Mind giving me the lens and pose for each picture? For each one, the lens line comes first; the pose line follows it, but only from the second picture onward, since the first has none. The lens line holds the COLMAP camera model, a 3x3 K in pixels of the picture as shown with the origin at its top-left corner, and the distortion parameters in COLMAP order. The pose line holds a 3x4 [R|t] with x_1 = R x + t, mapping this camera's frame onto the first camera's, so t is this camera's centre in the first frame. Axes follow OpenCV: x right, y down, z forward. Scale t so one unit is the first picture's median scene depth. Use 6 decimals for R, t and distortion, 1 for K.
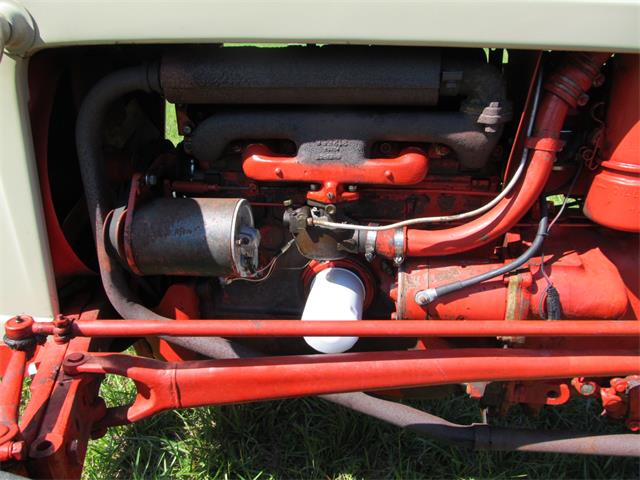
lens RADIAL K [[535.0, 0, 320.0], [0, 535.0, 240.0], [0, 0, 1]] dist [-0.039751, 0.010717]
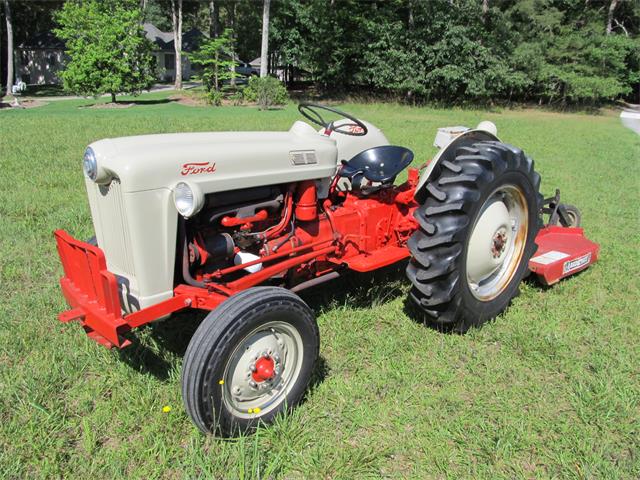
lens RADIAL K [[535.0, 0, 320.0], [0, 535.0, 240.0], [0, 0, 1]] dist [-0.039751, 0.010717]
pose [[0.648735, -0.208183, 0.731986, -2.291713], [0.227342, 0.970949, 0.074660, -0.152500], [-0.726263, 0.117977, 0.677217, -1.741005]]
